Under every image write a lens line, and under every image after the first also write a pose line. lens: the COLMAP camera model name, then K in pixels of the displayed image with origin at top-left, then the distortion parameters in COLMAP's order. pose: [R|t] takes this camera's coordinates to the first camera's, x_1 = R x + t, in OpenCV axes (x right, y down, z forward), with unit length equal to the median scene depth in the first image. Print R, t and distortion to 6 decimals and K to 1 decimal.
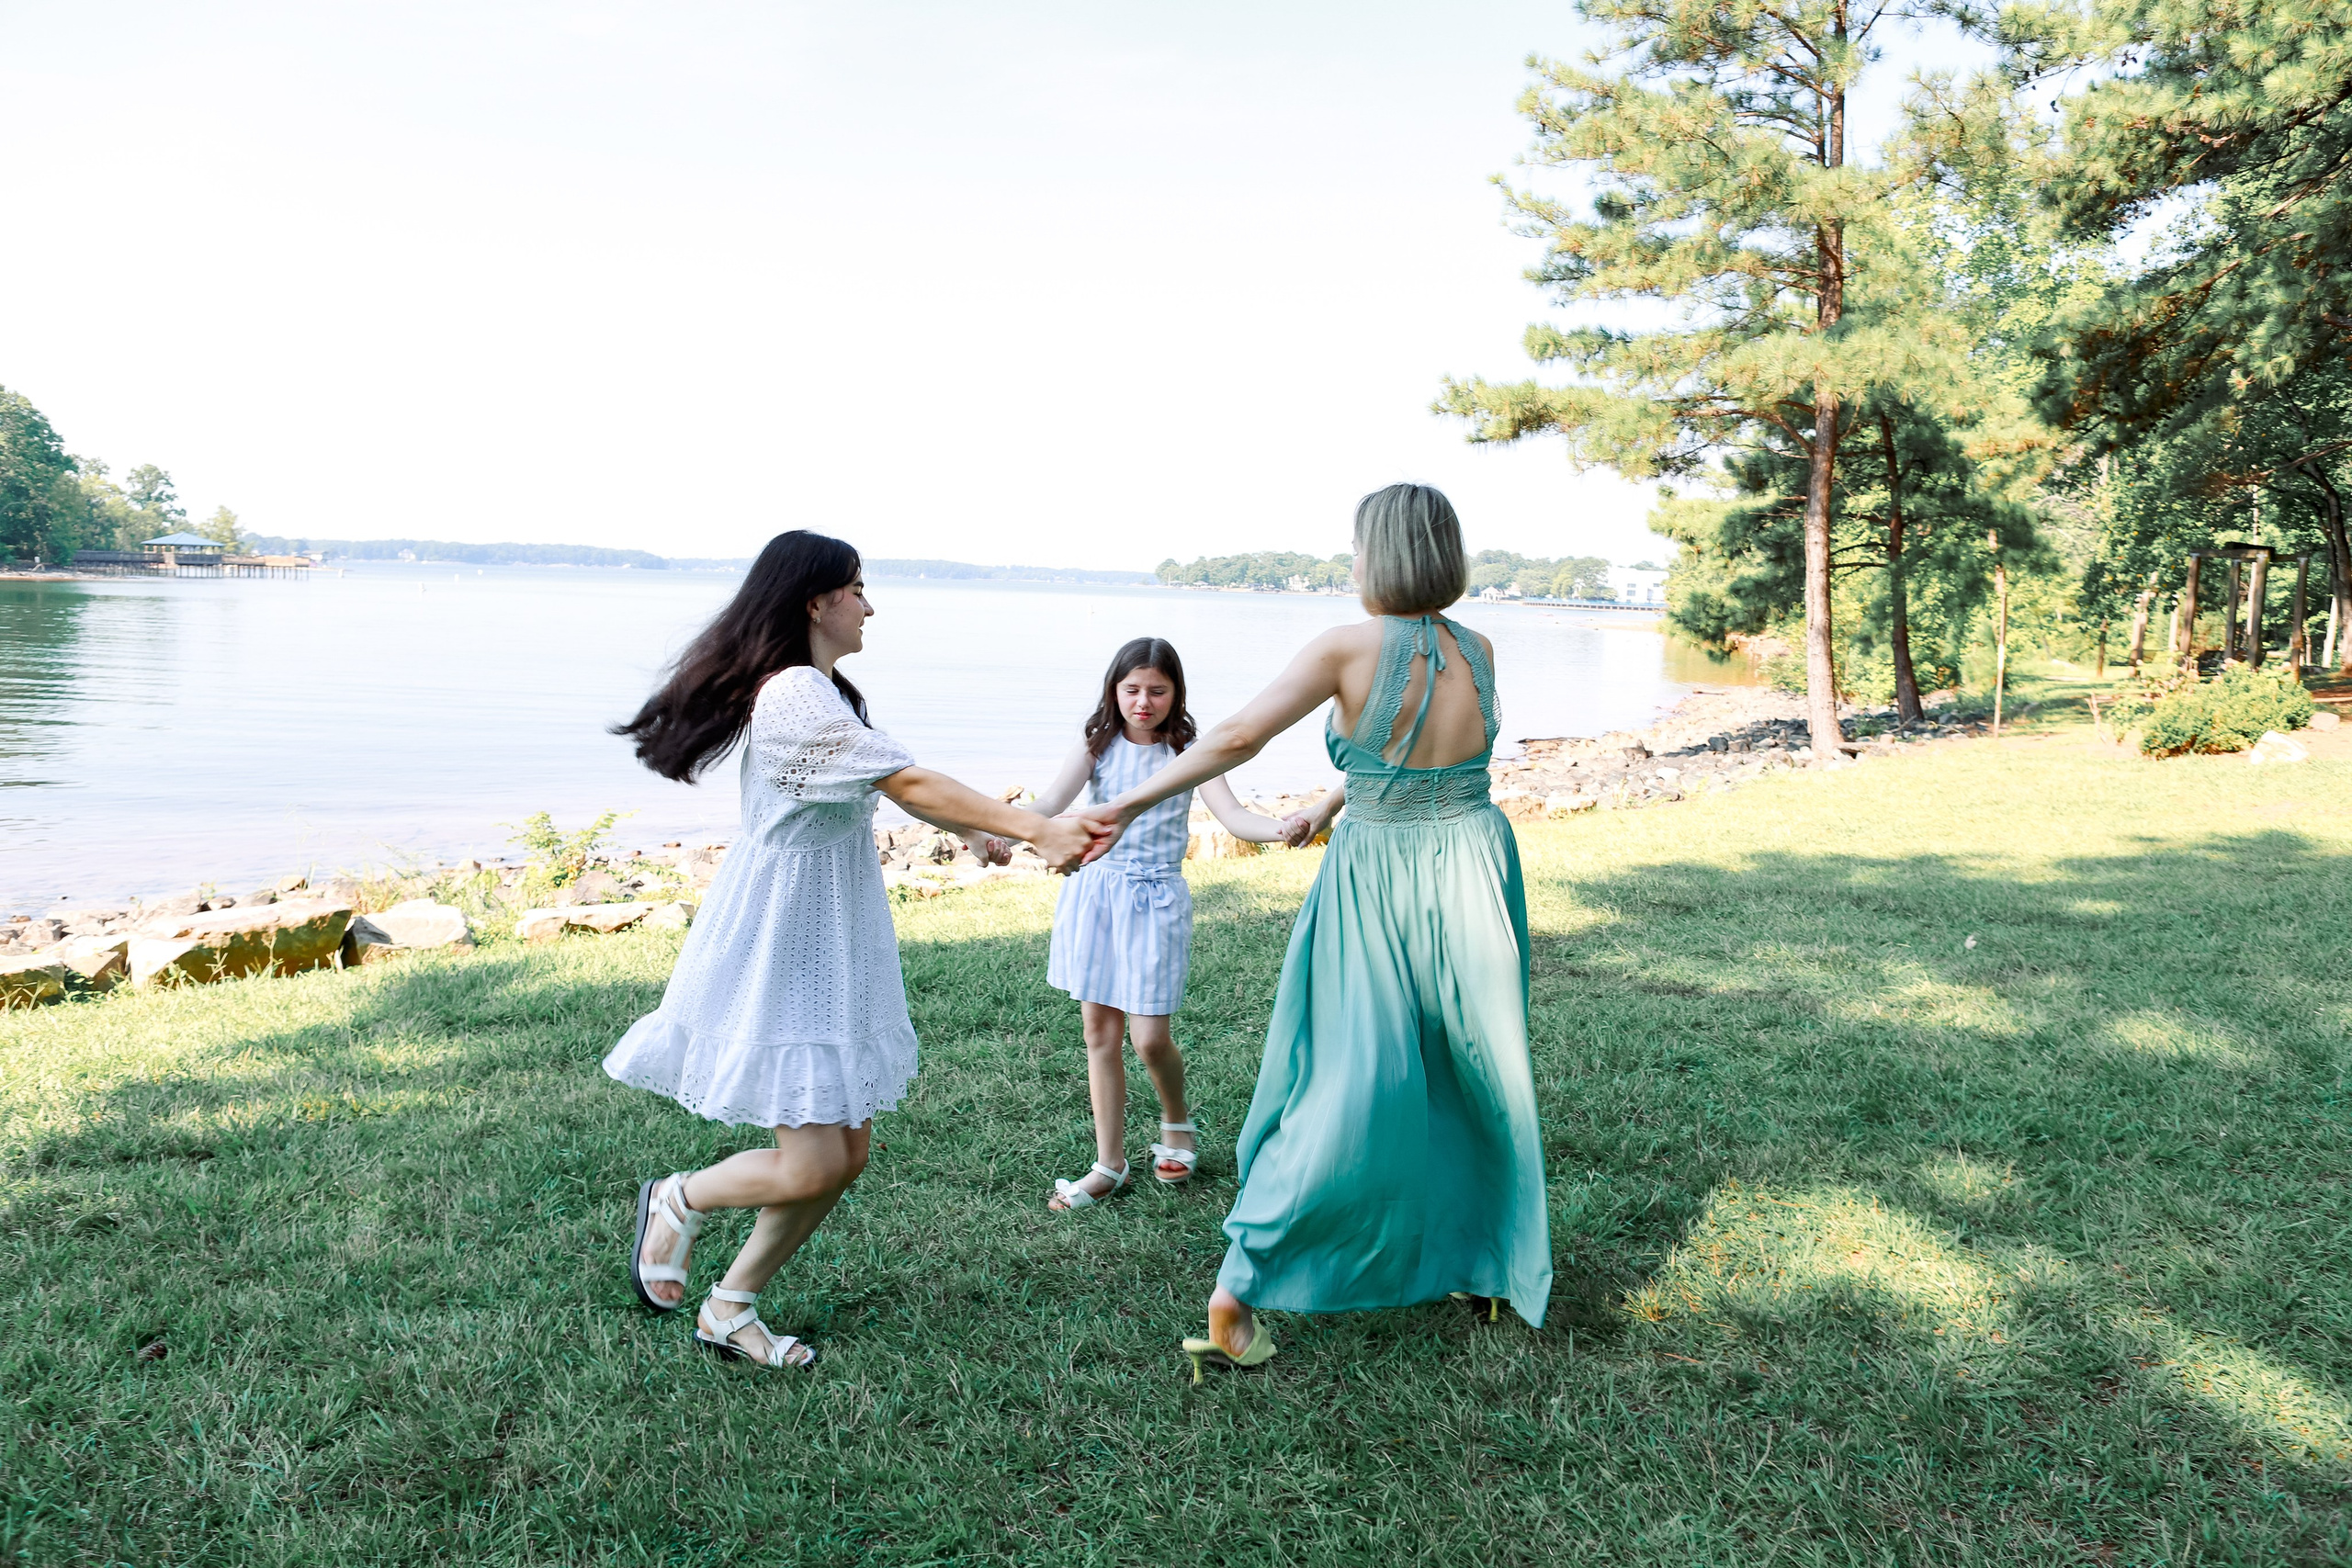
lens RADIAL K [[1694.2, 0, 1172.3], [0, 1694.2, 773.5], [0, 0, 1]] dist [-0.039248, 0.013538]
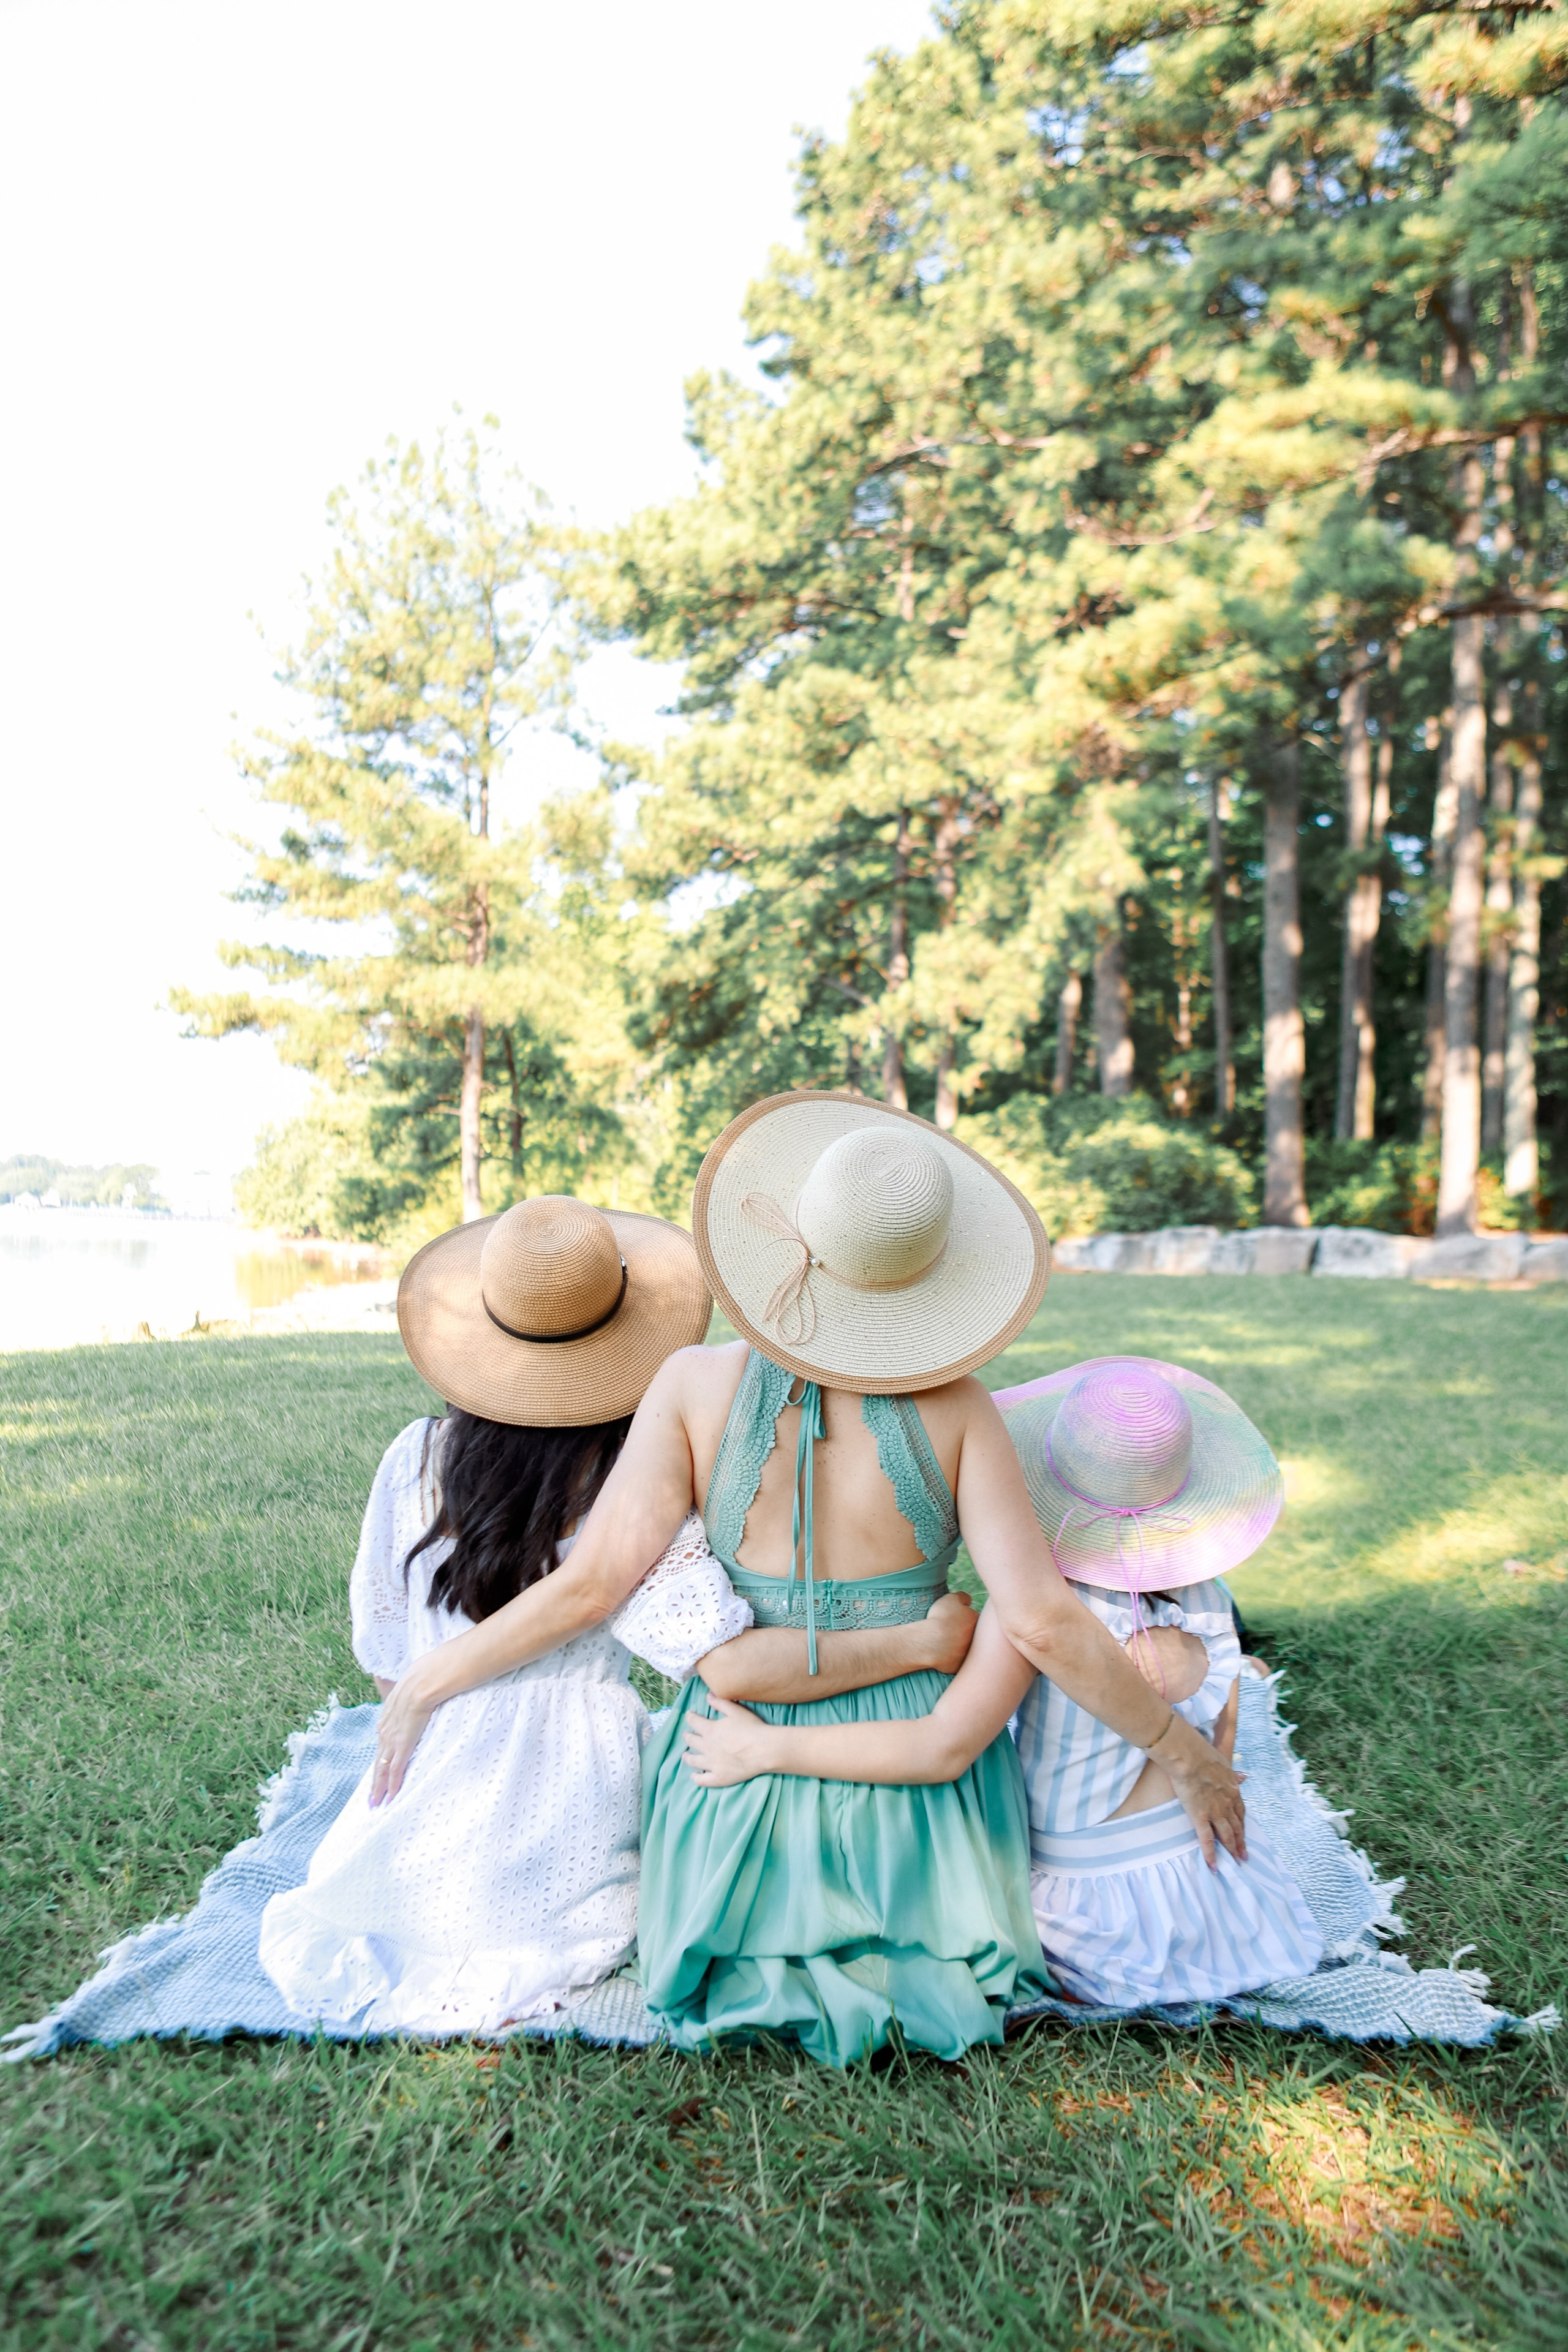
lens RADIAL K [[1855.3, 0, 783.1], [0, 1855.3, 1172.9], [0, 0, 1]] dist [-0.002708, -0.000081]
pose [[0.839284, 0.018694, 0.543371, -0.147053], [0.048229, 0.992909, -0.108655, 0.045425], [-0.541549, 0.117399, 0.832431, -0.222980]]
